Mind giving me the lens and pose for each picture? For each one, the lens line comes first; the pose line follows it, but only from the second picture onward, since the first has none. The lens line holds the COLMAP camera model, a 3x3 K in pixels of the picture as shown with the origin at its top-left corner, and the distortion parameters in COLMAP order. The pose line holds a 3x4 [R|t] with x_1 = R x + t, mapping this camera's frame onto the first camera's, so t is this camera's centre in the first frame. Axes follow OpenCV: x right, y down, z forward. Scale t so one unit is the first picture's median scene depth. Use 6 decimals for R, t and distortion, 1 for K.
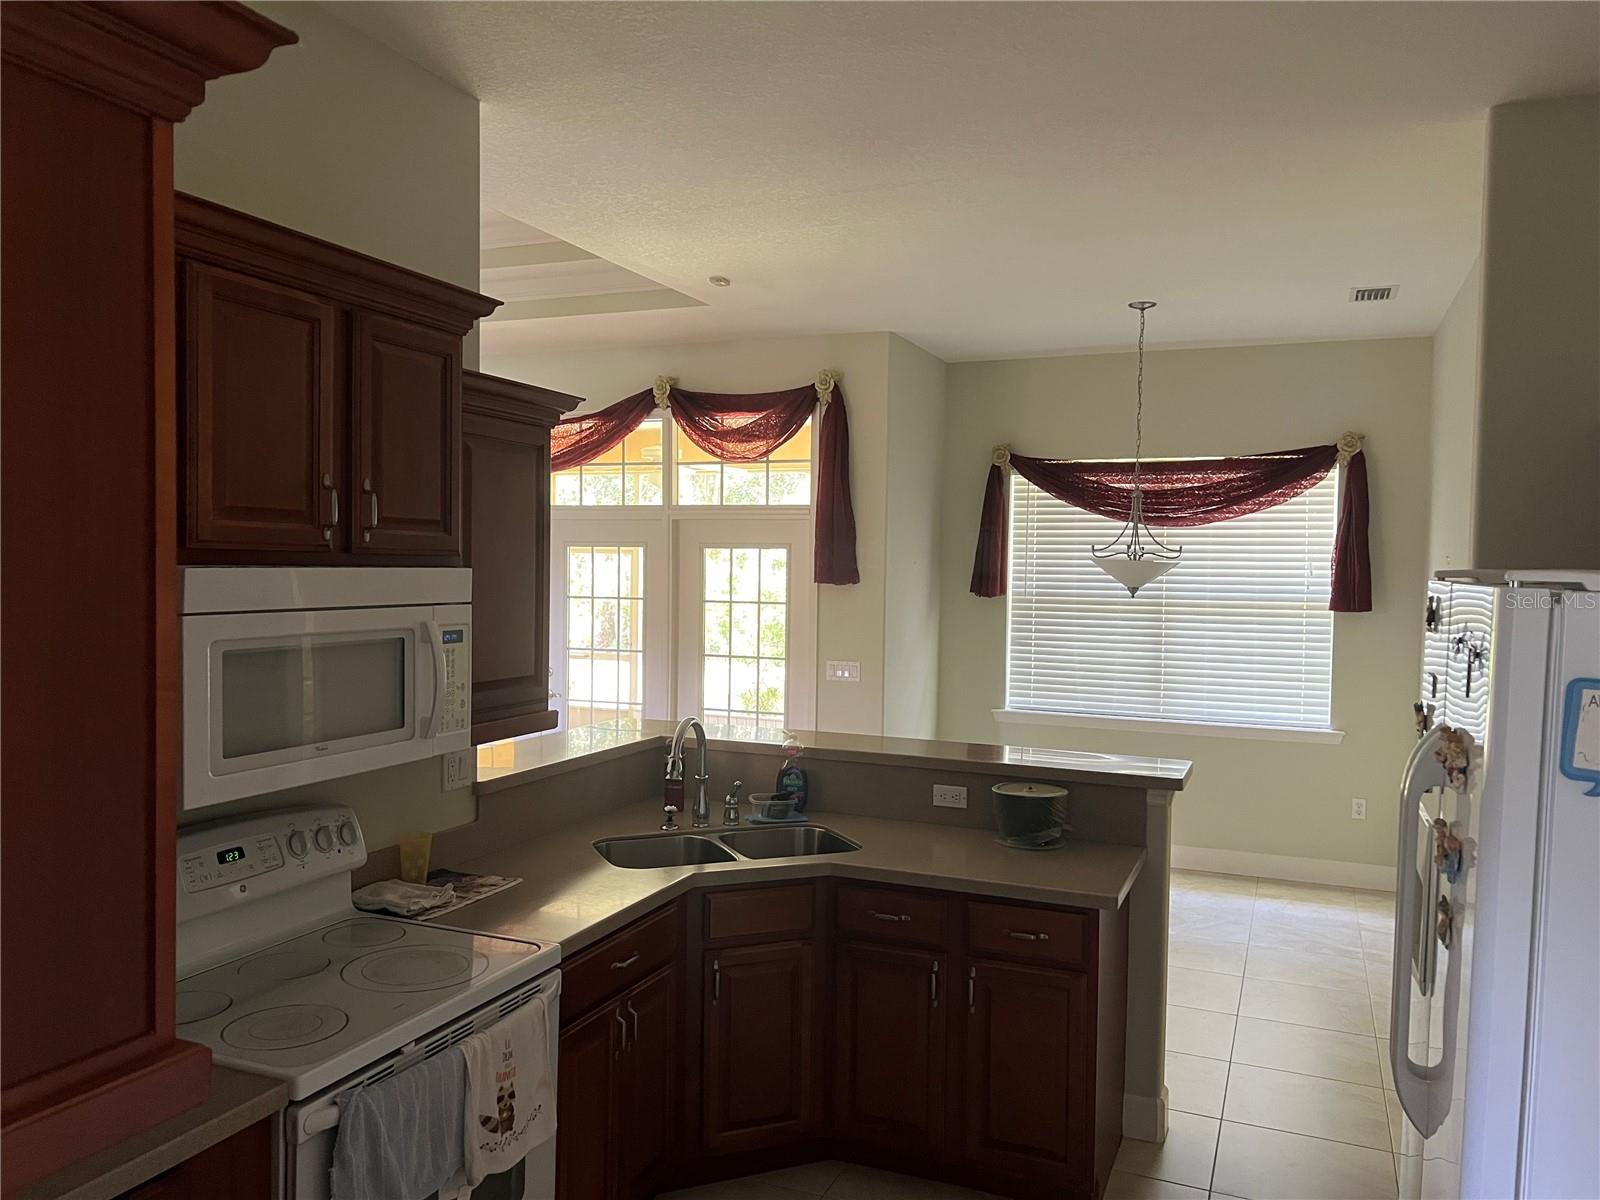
lens RADIAL K [[1208.4, 0, 796.6], [0, 1208.4, 609.1], [0, 0, 1]] dist [0.065514, -0.075373]
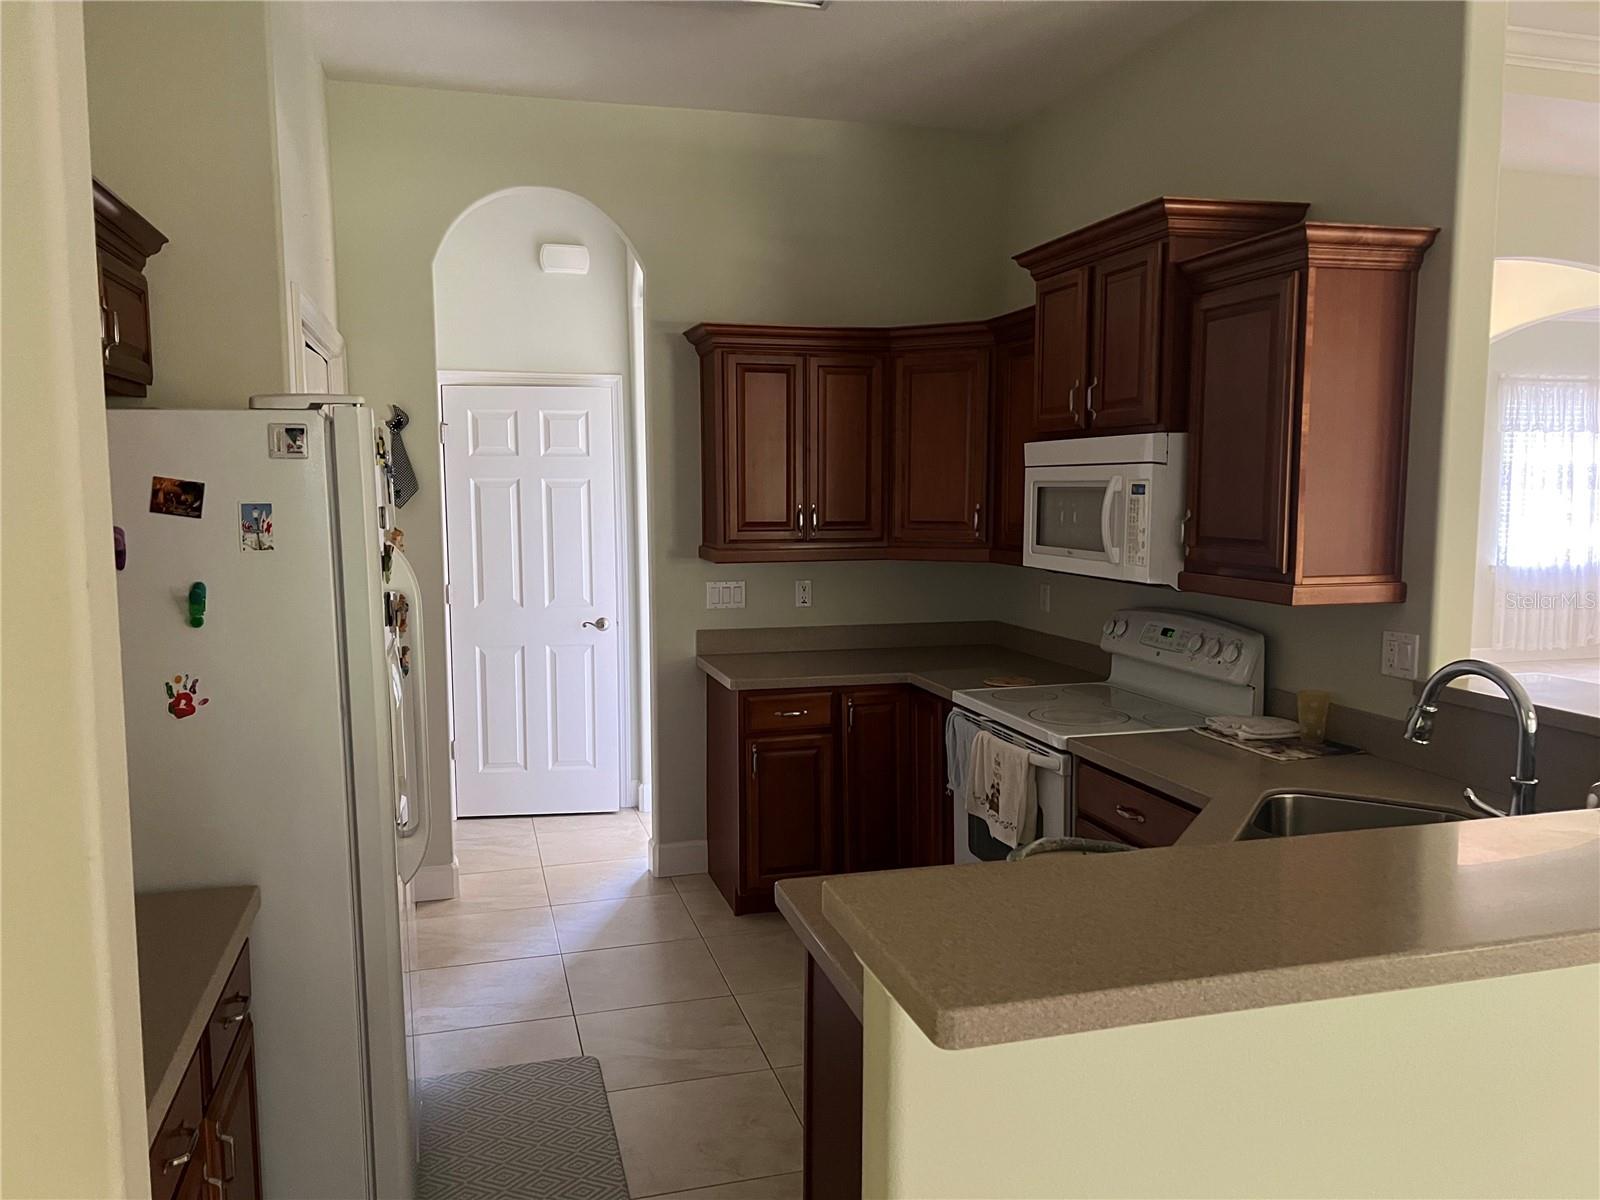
lens RADIAL K [[1208.4, 0, 799.5], [0, 1208.4, 603.0], [0, 0, 1]] dist [0.065514, -0.075373]
pose [[-0.779743, 0.046094, -0.624401, 0.792050], [-0.037290, 0.992097, 0.119806, 0.001573], [0.624988, 0.116702, -0.771862, 1.782969]]
